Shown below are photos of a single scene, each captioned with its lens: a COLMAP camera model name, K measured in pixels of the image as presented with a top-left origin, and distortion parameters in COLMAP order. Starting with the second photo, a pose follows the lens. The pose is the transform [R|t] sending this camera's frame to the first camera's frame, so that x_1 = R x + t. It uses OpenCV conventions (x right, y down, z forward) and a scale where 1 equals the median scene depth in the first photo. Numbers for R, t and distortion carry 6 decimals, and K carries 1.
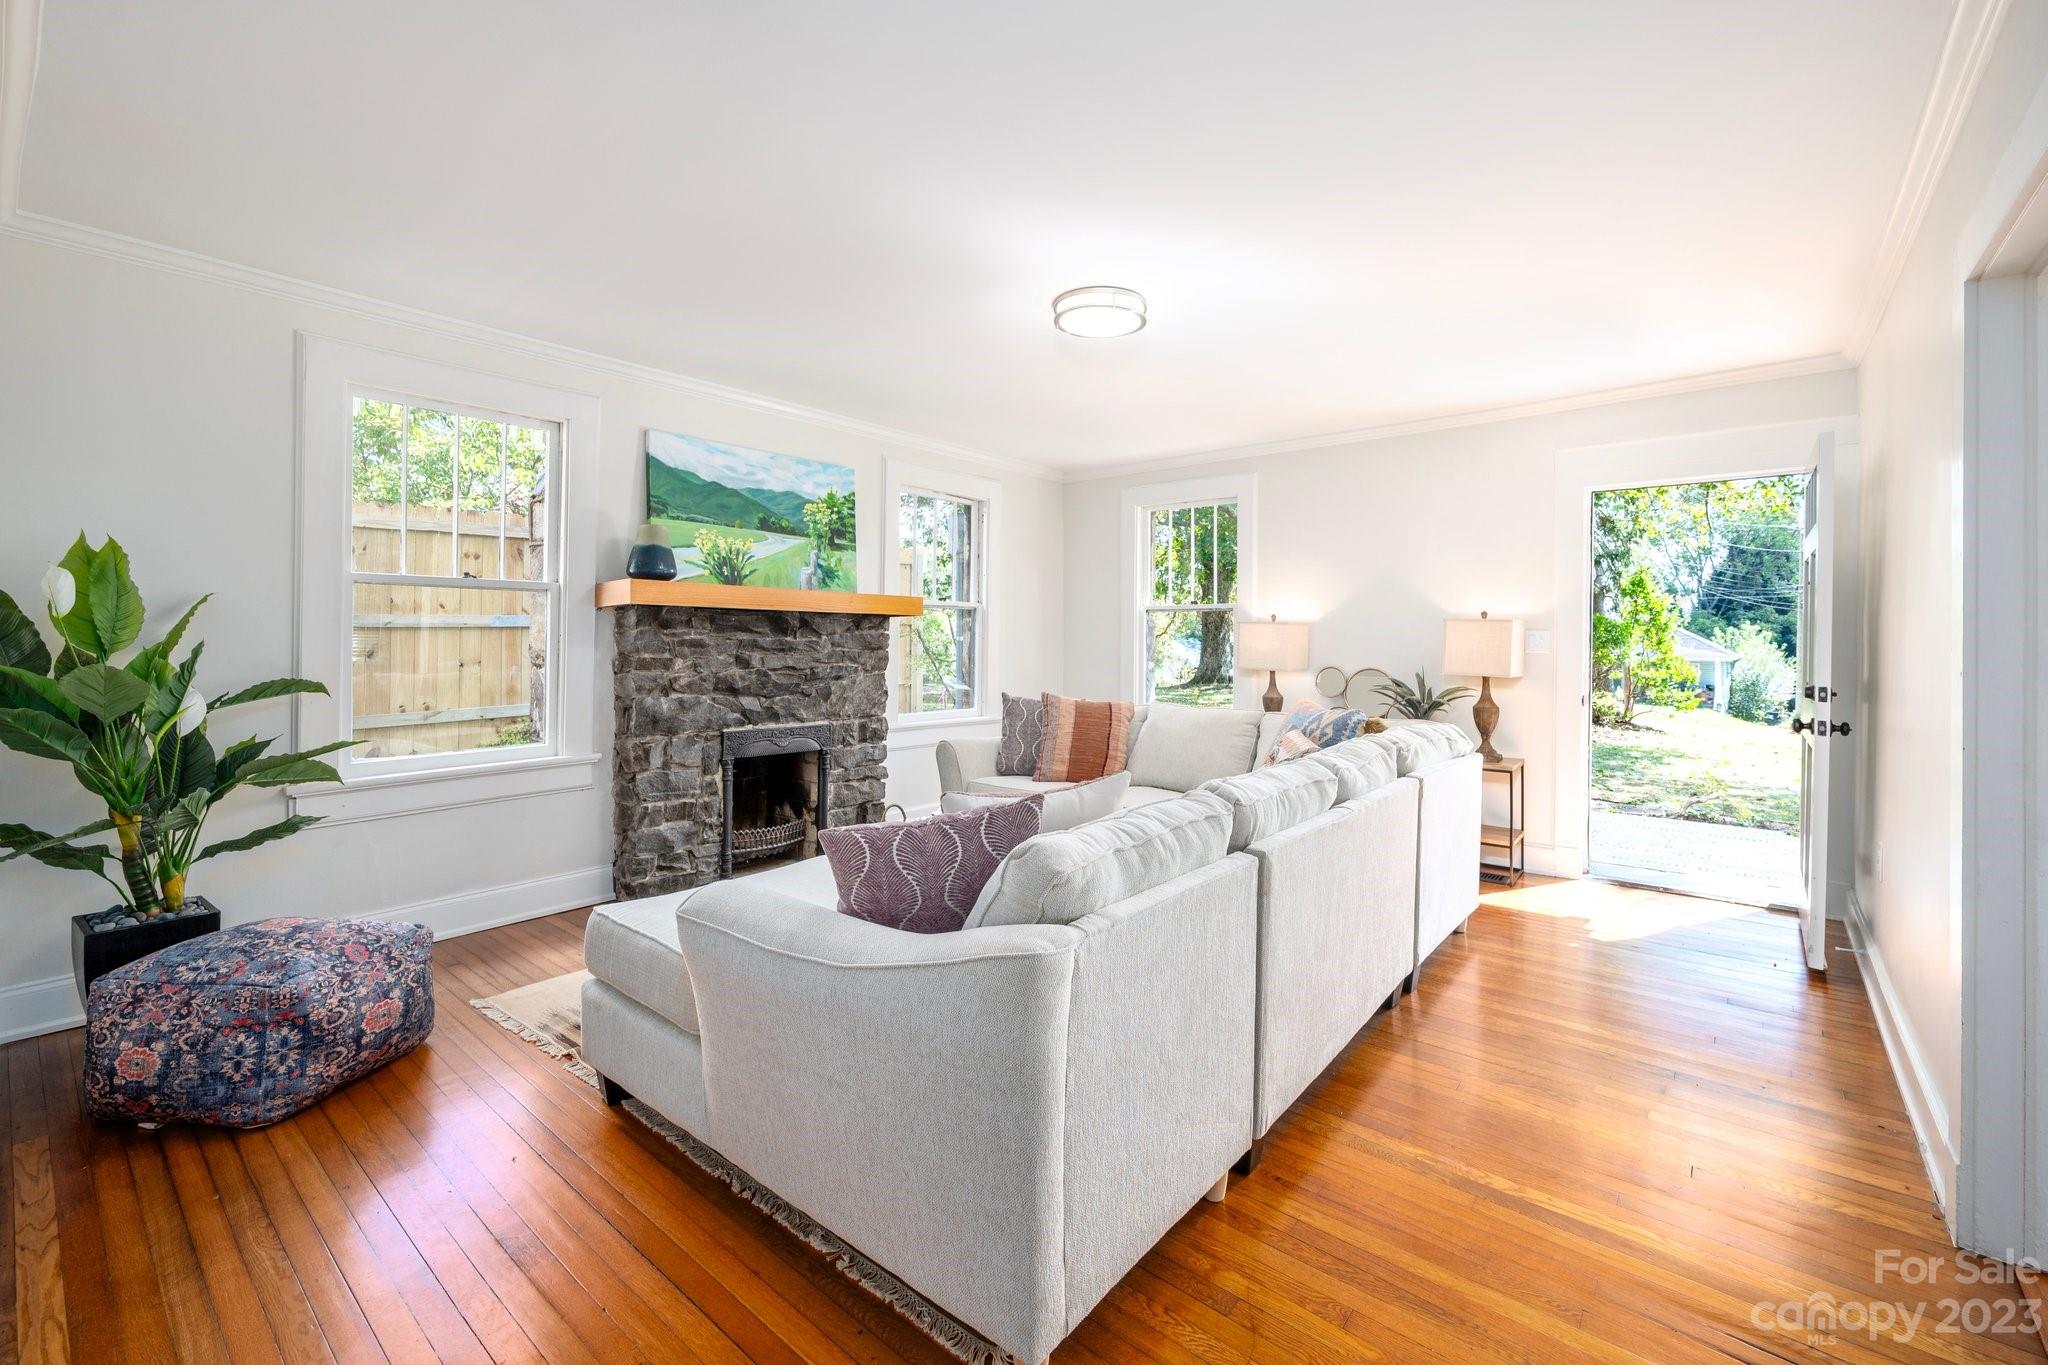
lens RADIAL K [[846.9, 0, 1054.9], [0, 846.9, 640.2], [0, 0, 1]] dist [-0.003124, -0.000665]
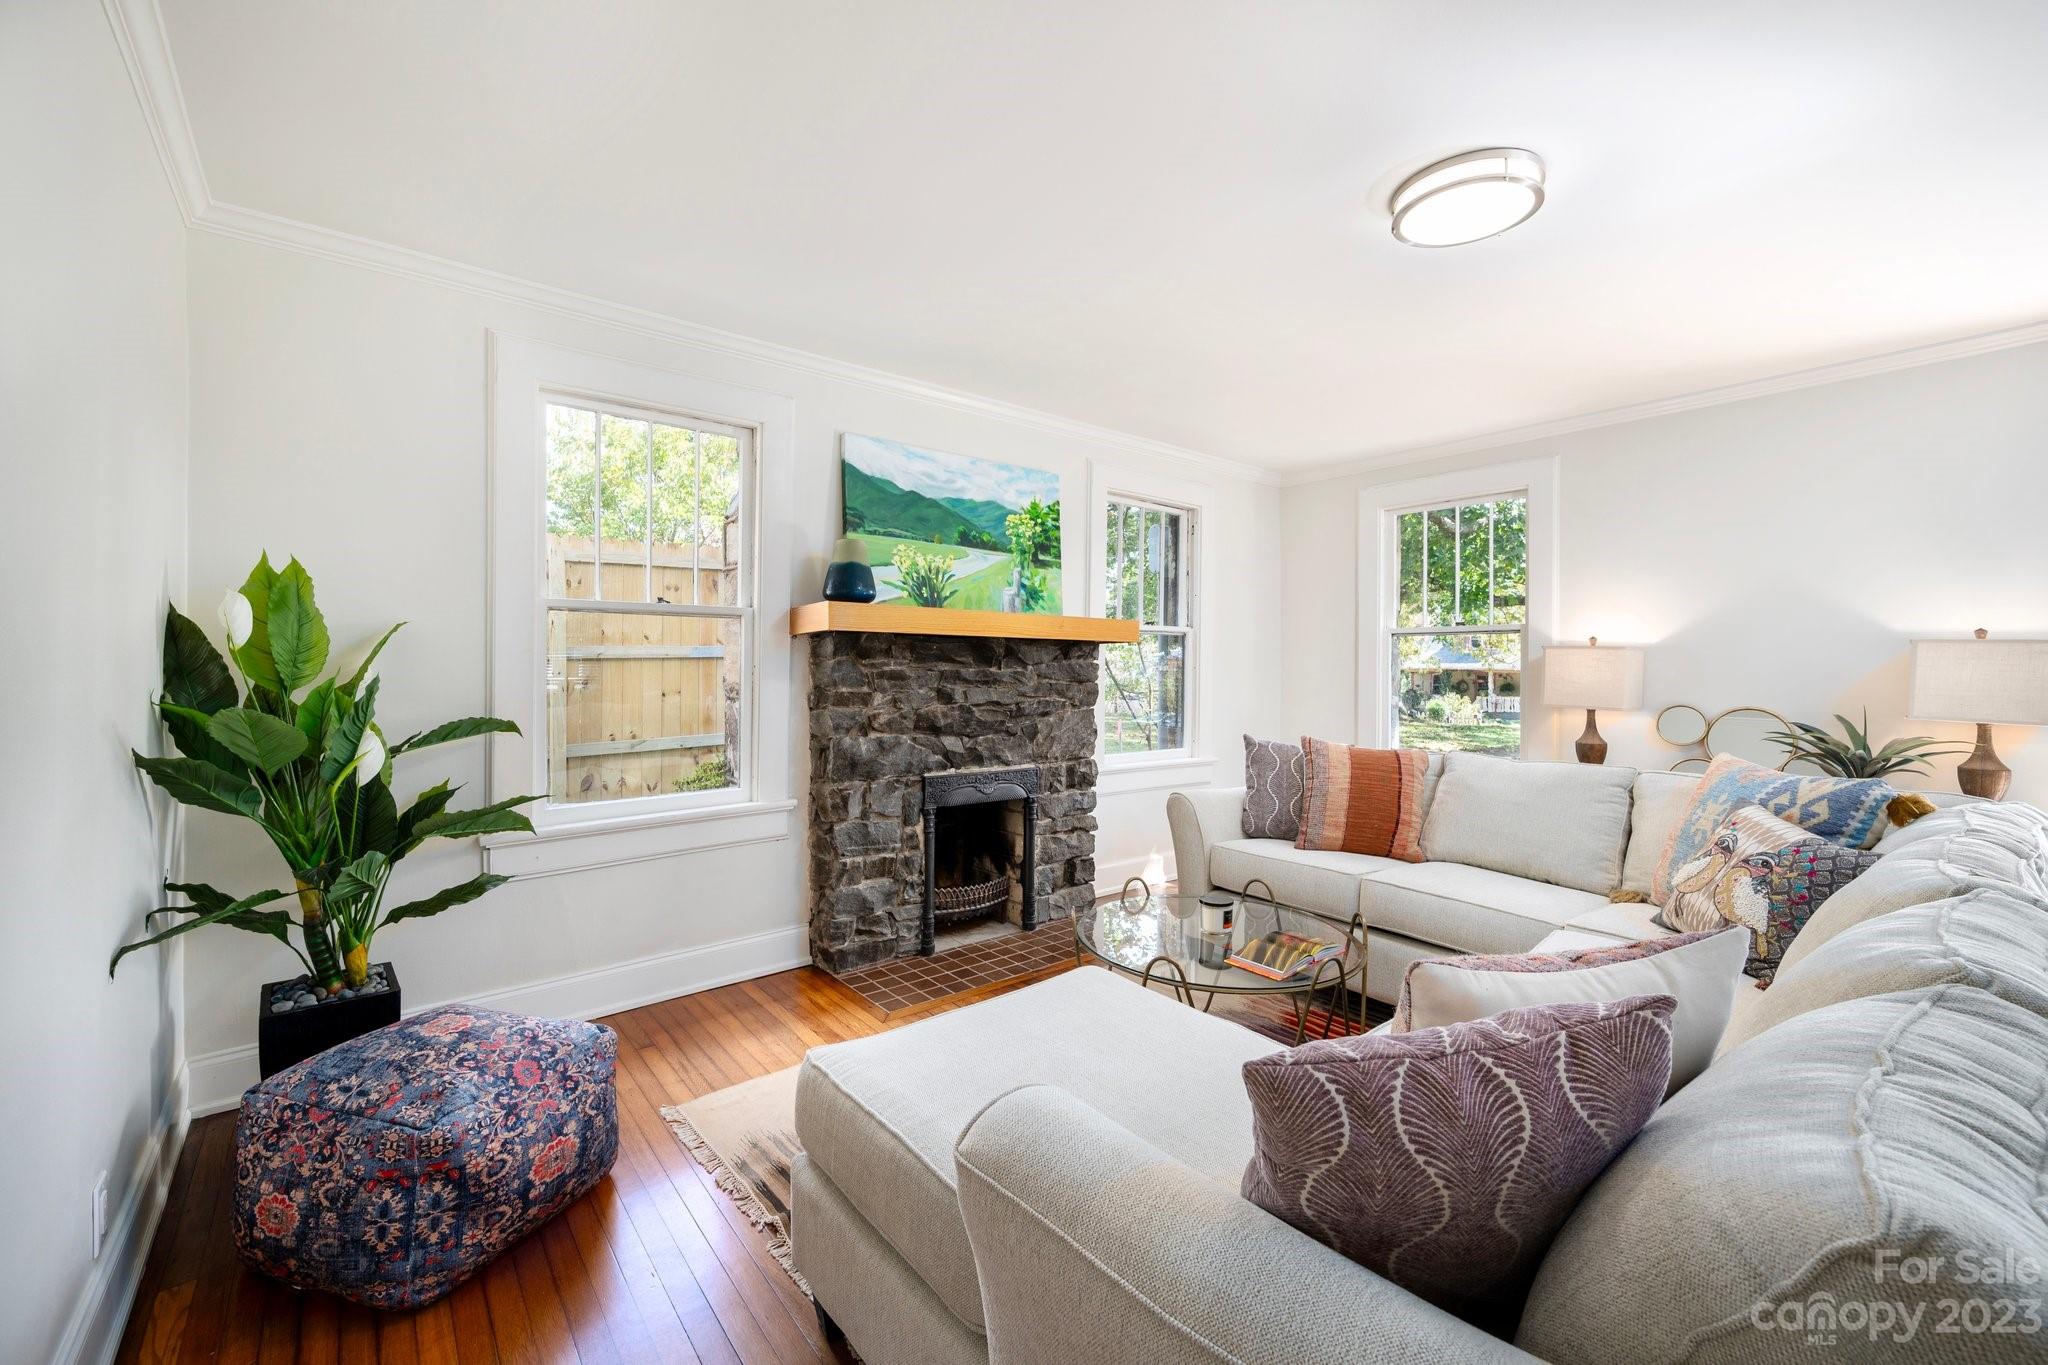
lens RADIAL K [[846.9, 0, 1022.3], [0, 846.9, 673.5], [0, 0, 1]] dist [-0.003124, -0.000665]
pose [[0.976638, -0.000677, -0.214891, -0.117027], [0.002065, 0.999978, 0.006237, -0.003504], [0.214882, -0.006535, 0.976618, 0.188336]]
